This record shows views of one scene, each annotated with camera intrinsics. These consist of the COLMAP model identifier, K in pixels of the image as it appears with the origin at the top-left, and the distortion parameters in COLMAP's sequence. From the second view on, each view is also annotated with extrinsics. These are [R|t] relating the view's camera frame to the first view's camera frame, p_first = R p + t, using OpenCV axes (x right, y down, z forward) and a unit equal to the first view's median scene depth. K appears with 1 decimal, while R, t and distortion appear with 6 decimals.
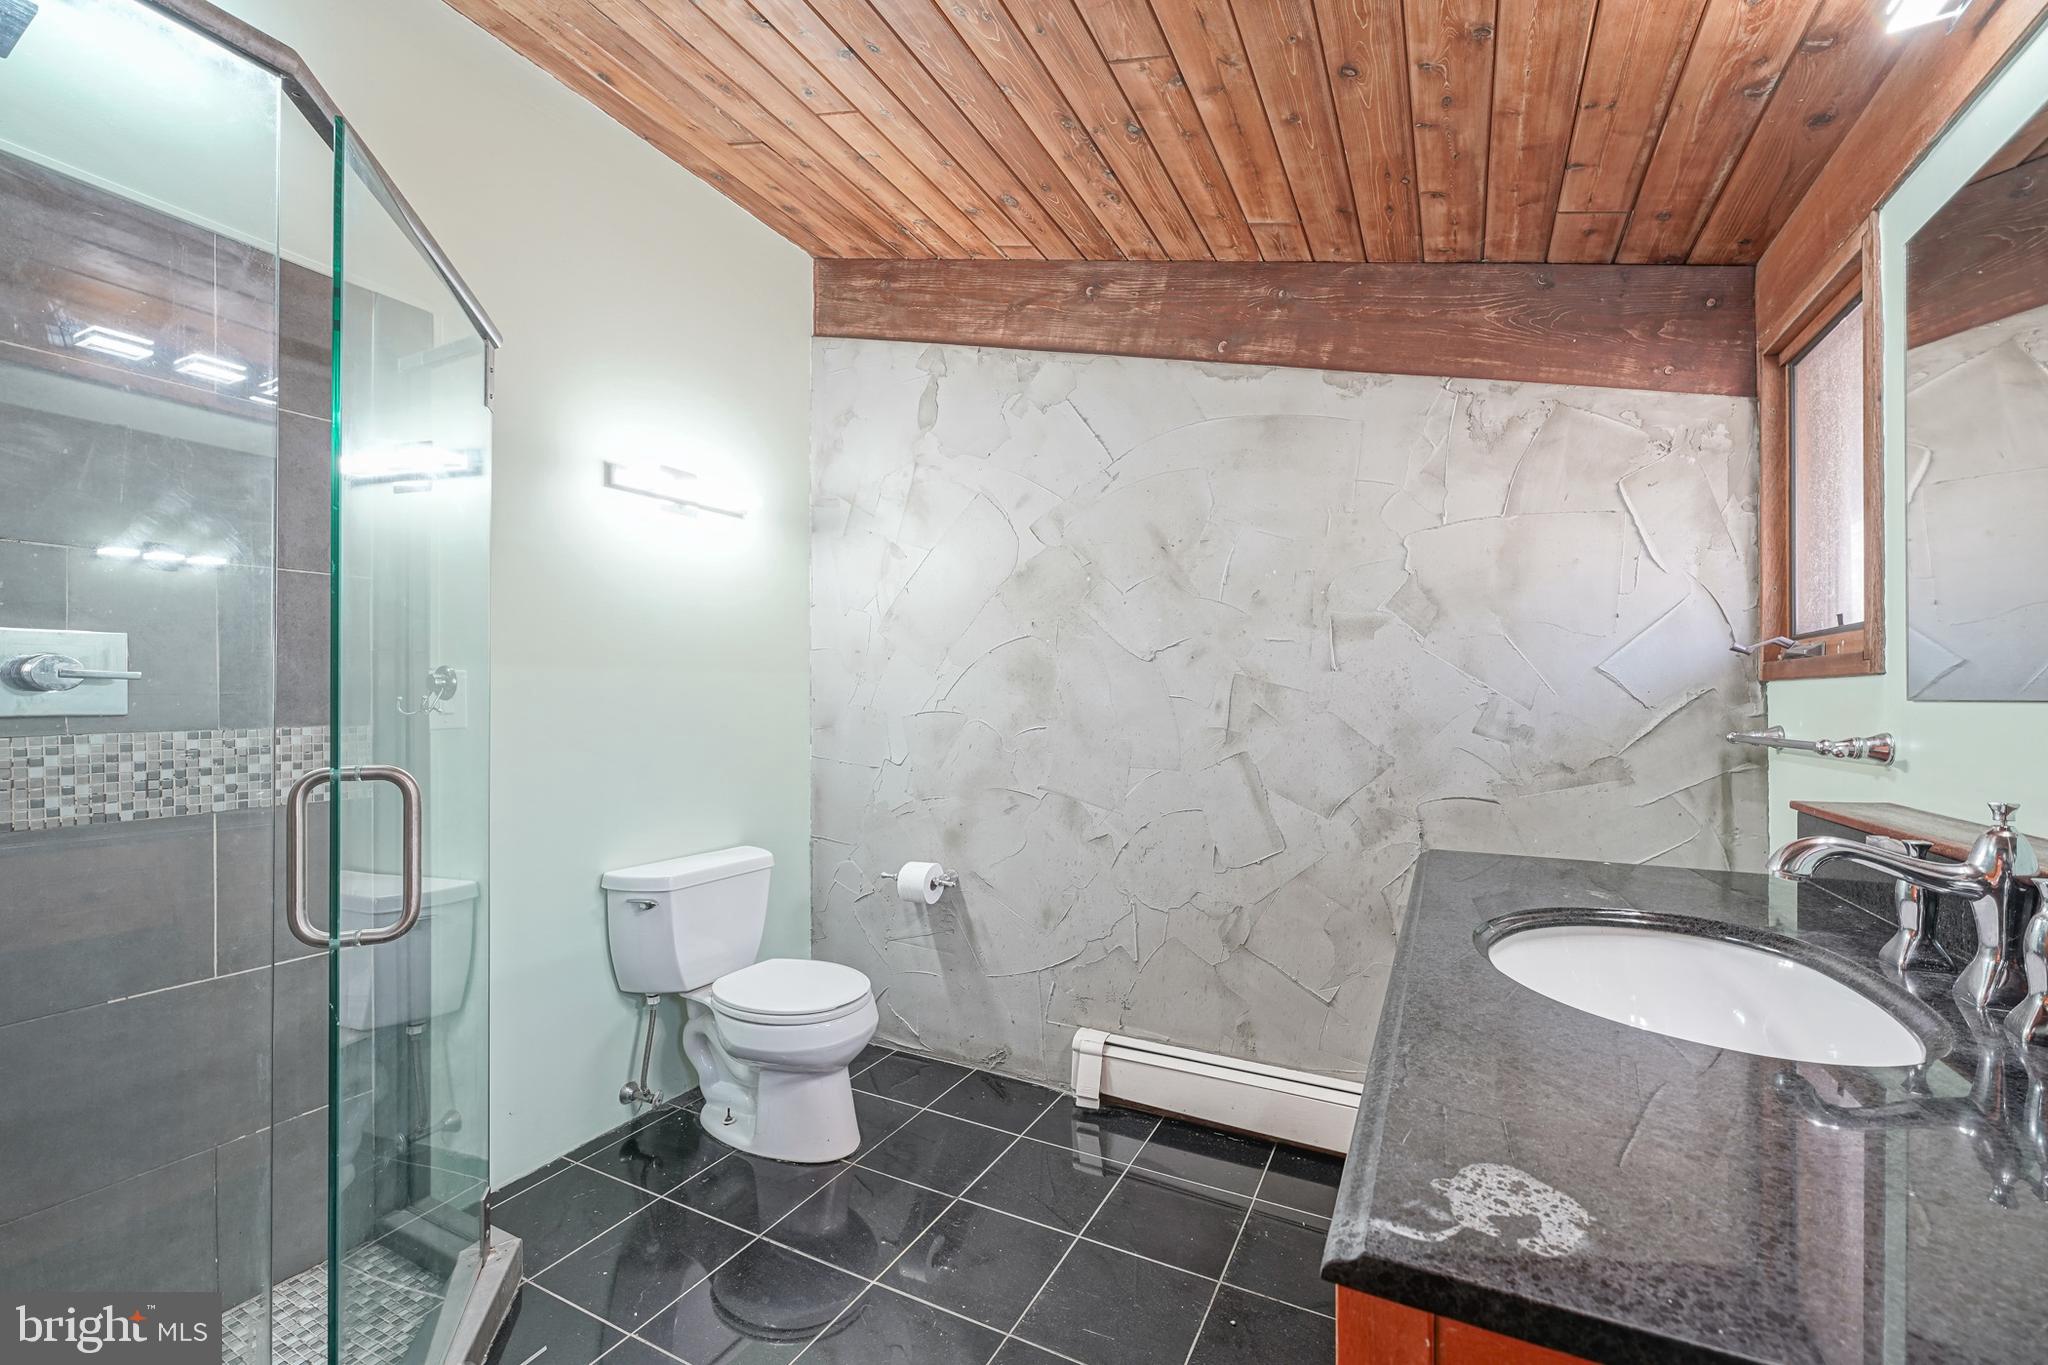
lens RADIAL K [[837.6, 0, 1027.1], [0, 837.6, 689.1], [0, 0, 1]] dist [0.001033, 0.000742]
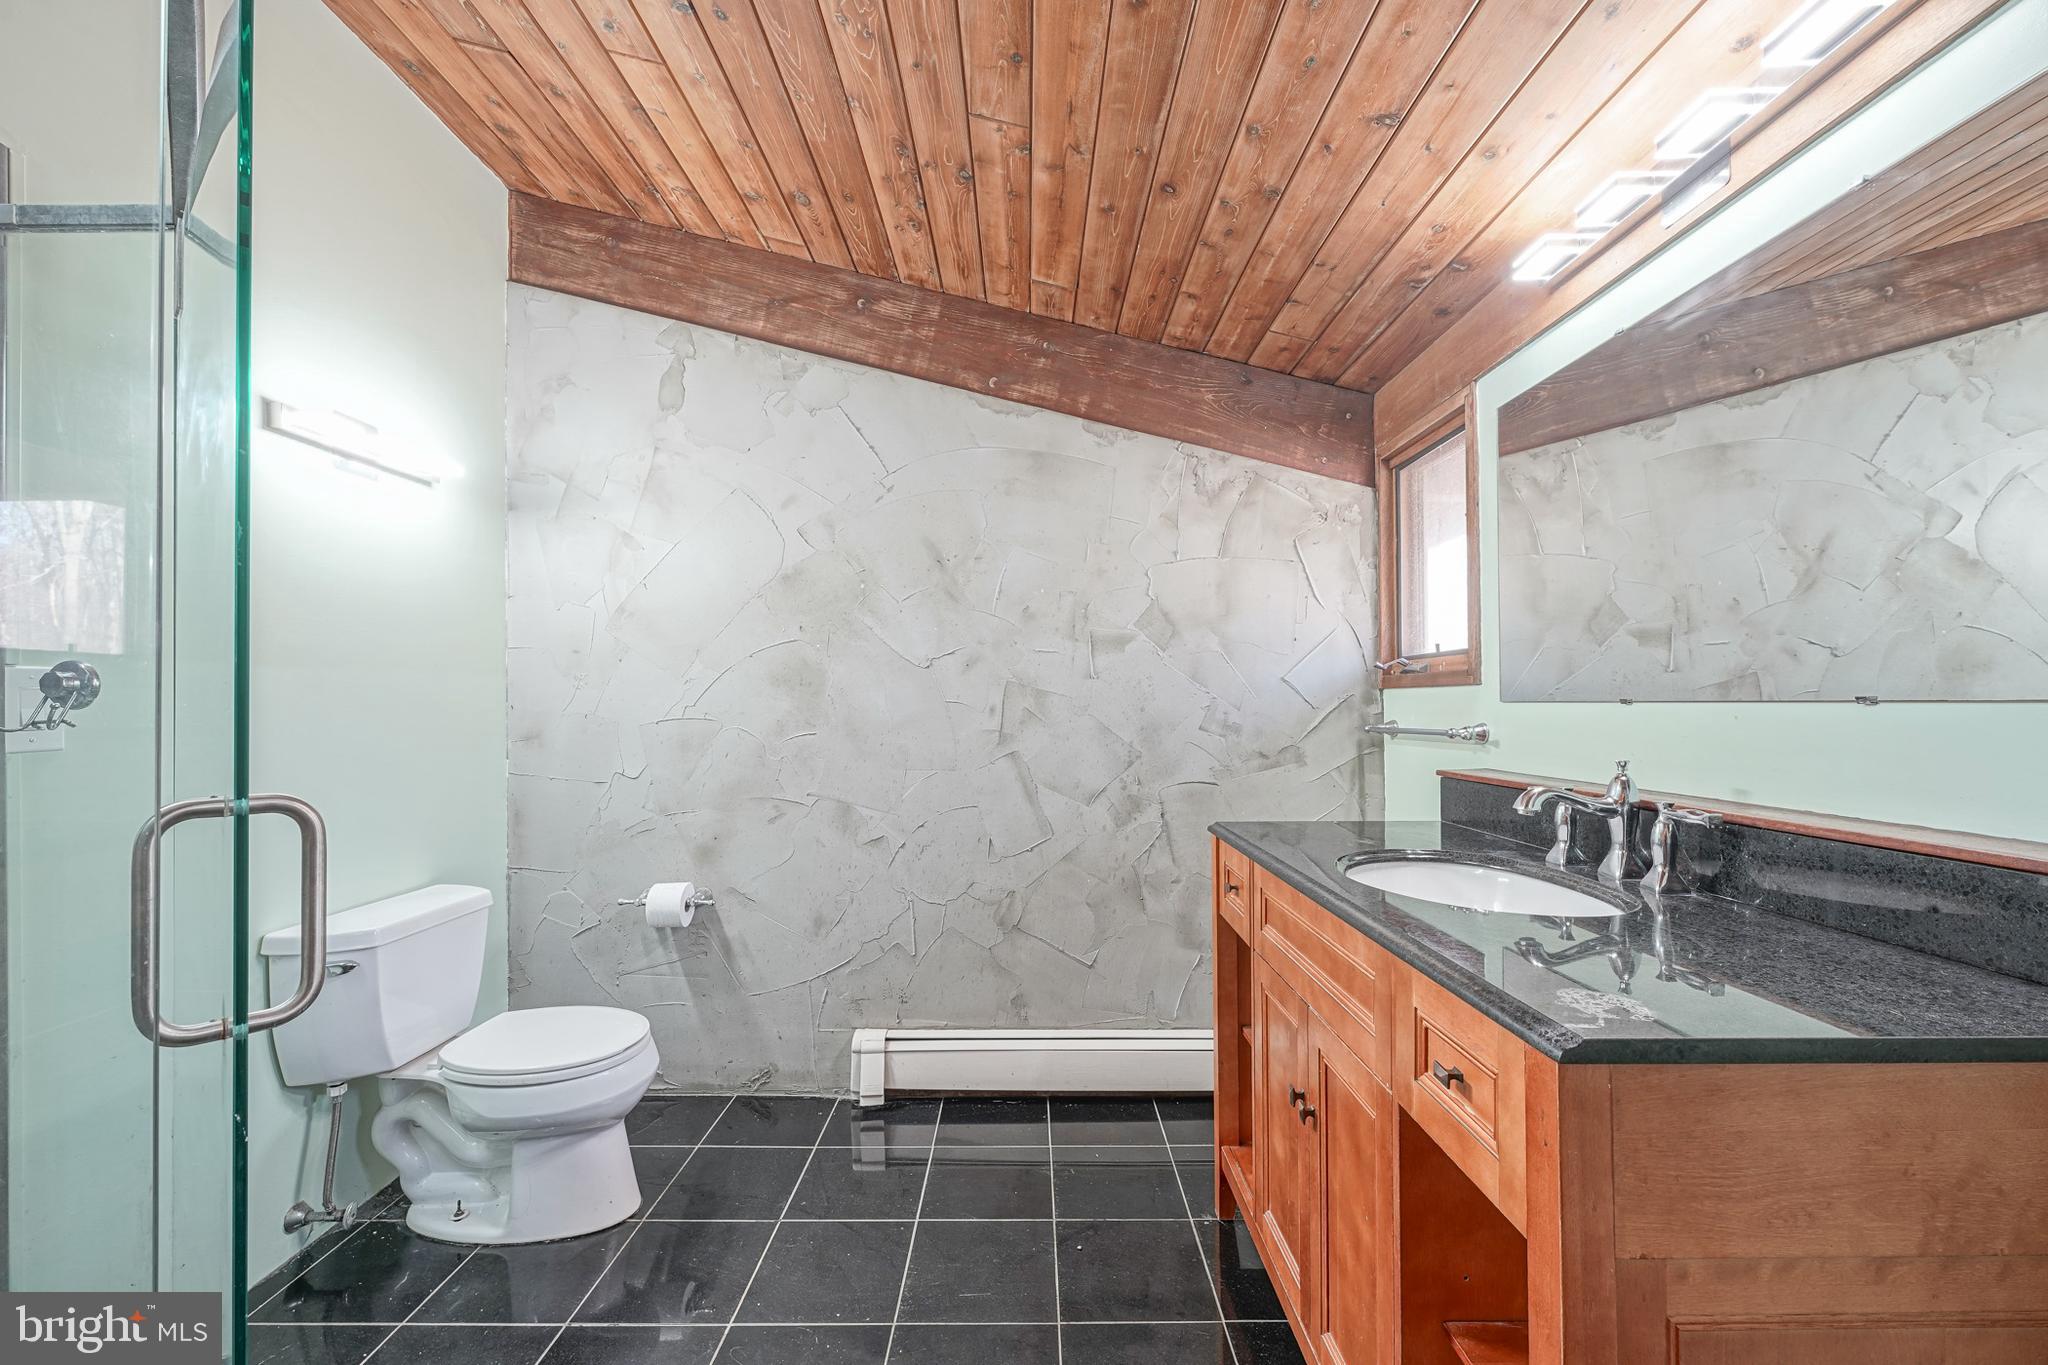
lens RADIAL K [[837.6, 0, 1023.0], [0, 837.6, 690.7], [0, 0, 1]] dist [0.001033, 0.000742]
pose [[0.892838, 0.002370, 0.450372, -0.235426], [-0.000059, 0.999987, -0.005146, 0.000619], [-0.450378, 0.004568, 0.892826, 0.006074]]
